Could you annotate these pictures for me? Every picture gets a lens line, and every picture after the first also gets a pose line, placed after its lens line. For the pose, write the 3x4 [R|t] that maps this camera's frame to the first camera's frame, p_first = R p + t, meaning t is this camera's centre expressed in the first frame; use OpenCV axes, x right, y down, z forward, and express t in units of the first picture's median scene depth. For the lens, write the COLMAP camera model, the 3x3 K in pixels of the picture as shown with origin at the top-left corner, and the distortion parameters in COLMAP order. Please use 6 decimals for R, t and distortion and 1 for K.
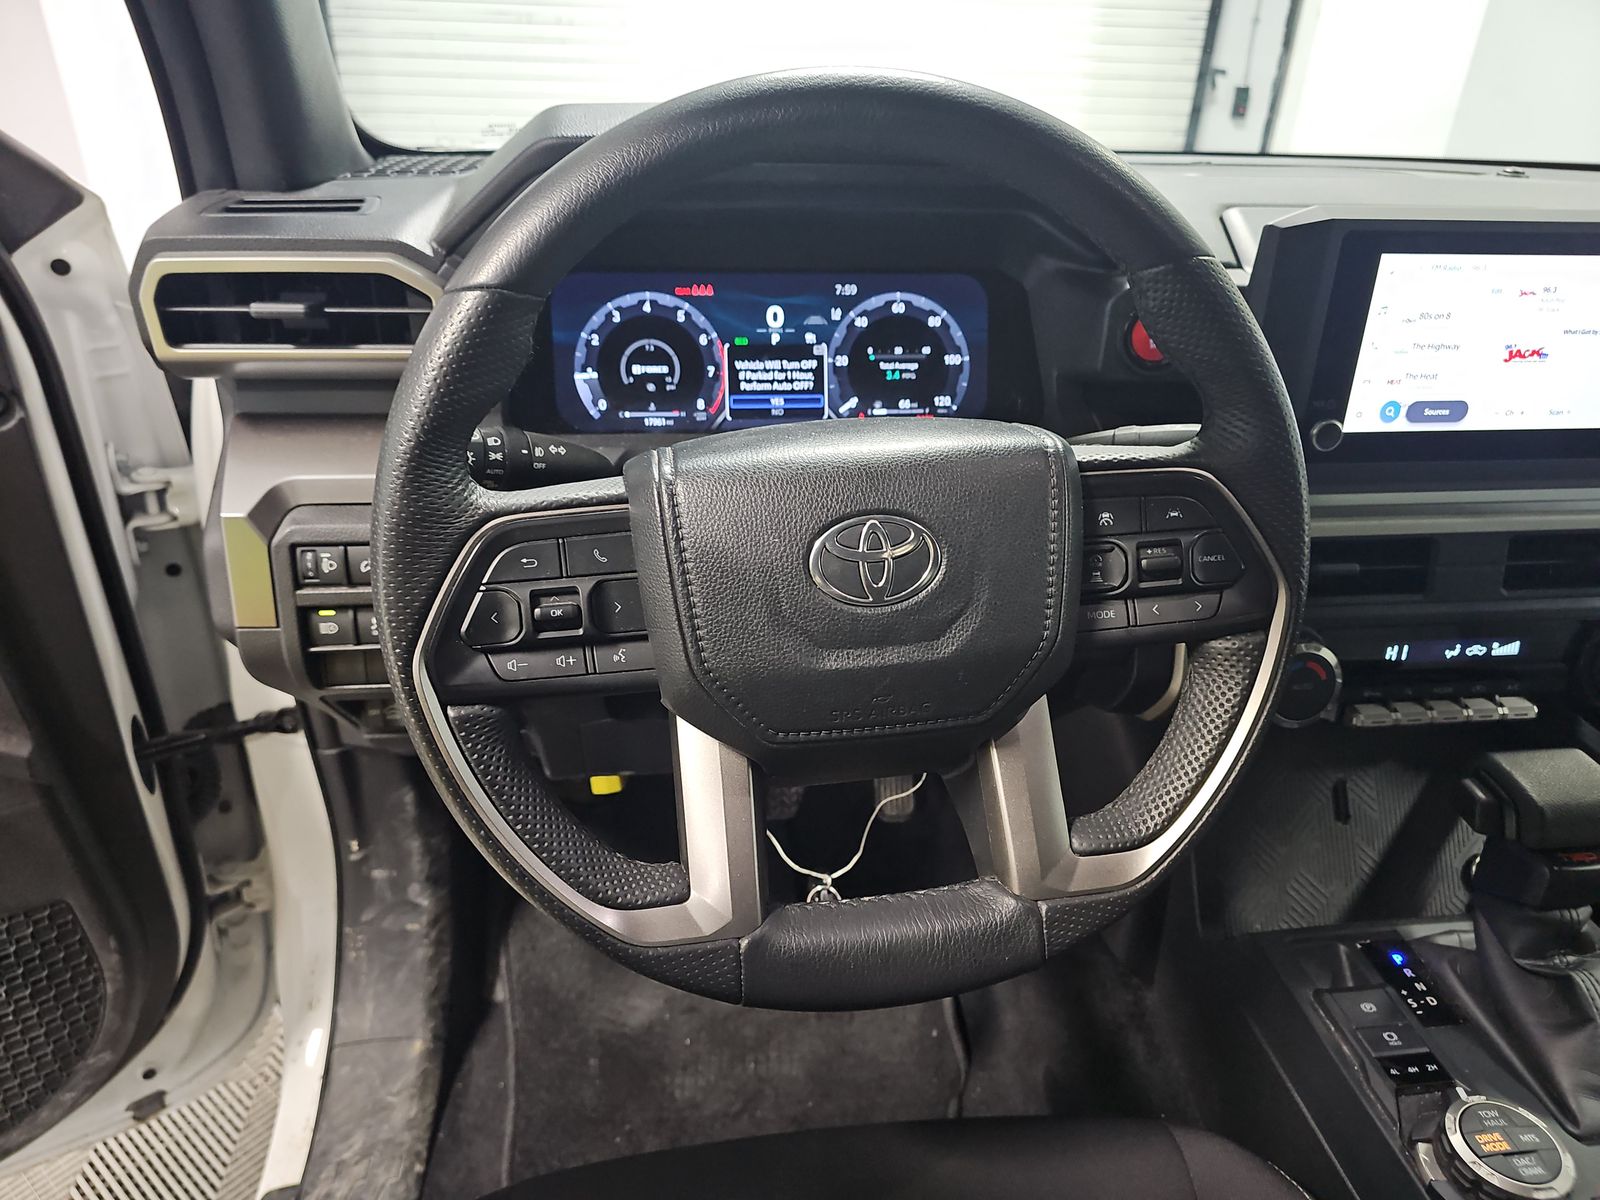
lens RADIAL K [[1039.6, 0, 800.6], [0, 1039.6, 618.9], [0, 0, 1]] dist [-0.026666, -0.003227]
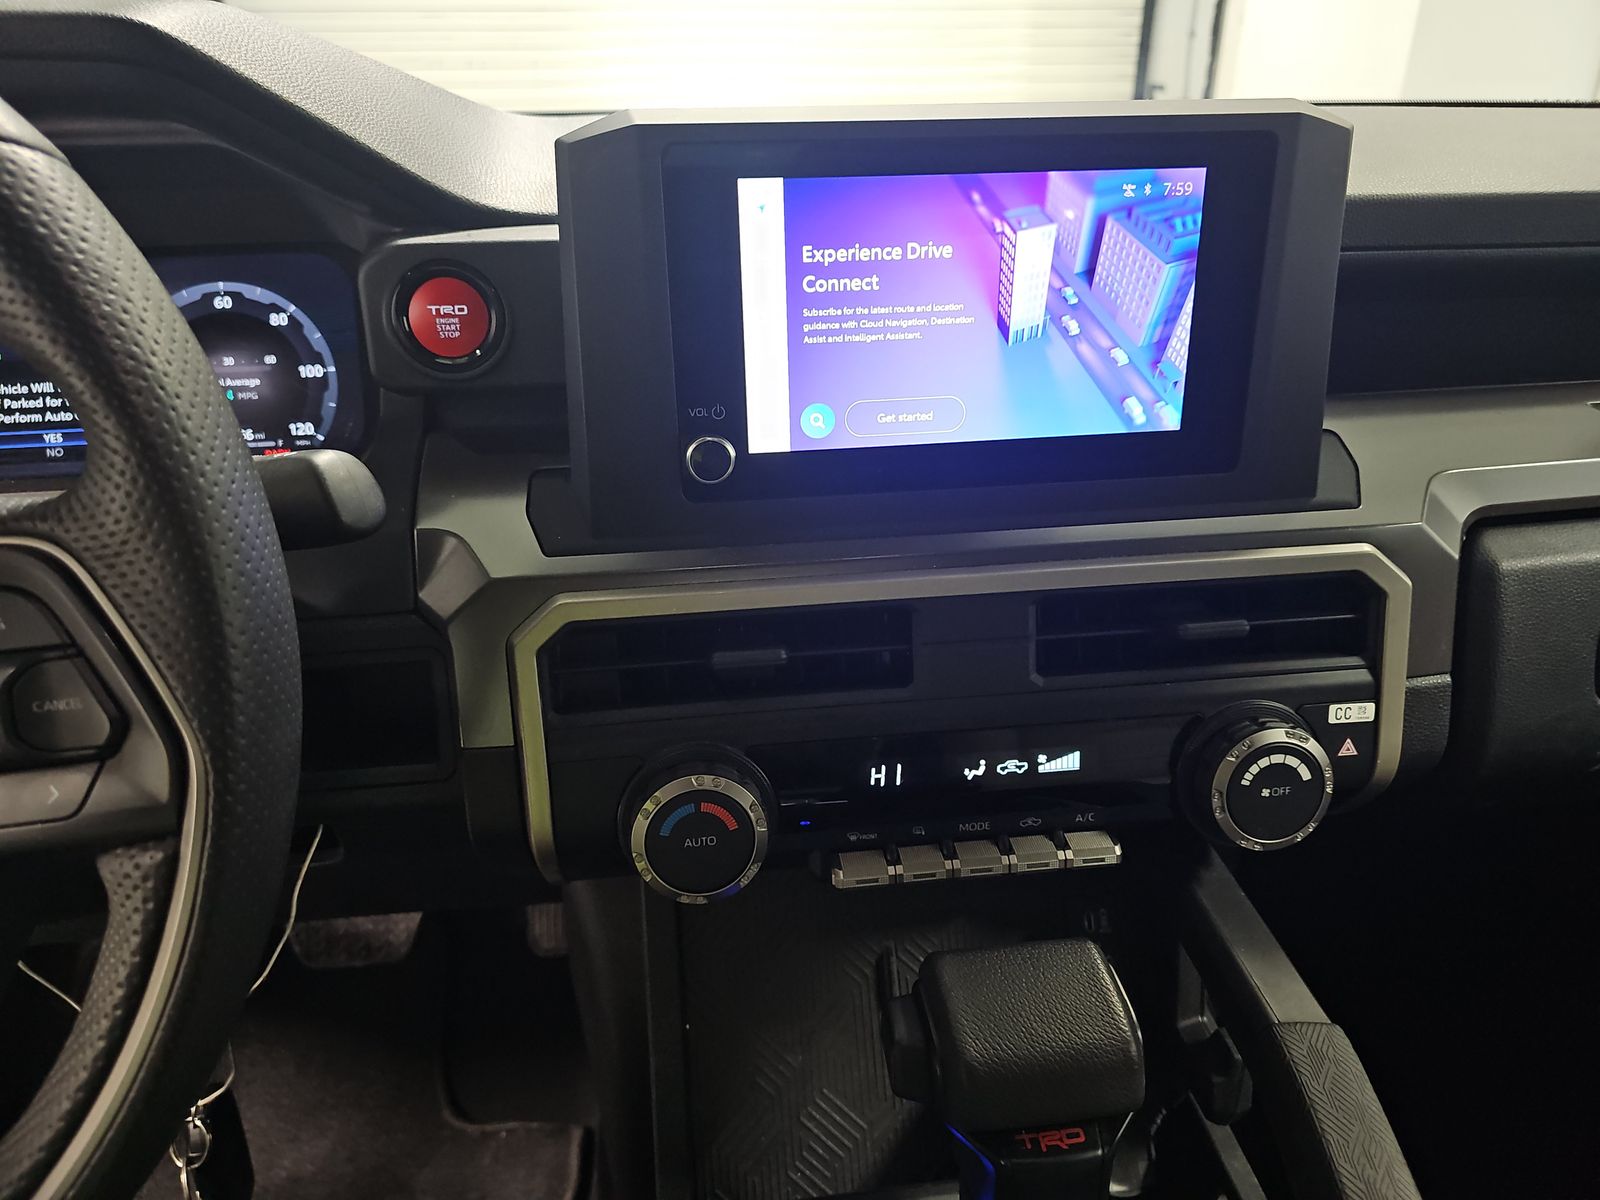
lens RADIAL K [[1072.0, 0, 800.0], [0, 1072.0, 600.0], [0, 0, 1]] dist [-0.017154, -0.003586]
pose [[0.999428, -0.033528, 0.004361, 0.483208], [0.033728, 0.997666, -0.059372, -0.037957], [-0.002360, 0.059485, 0.998226, 0.278264]]
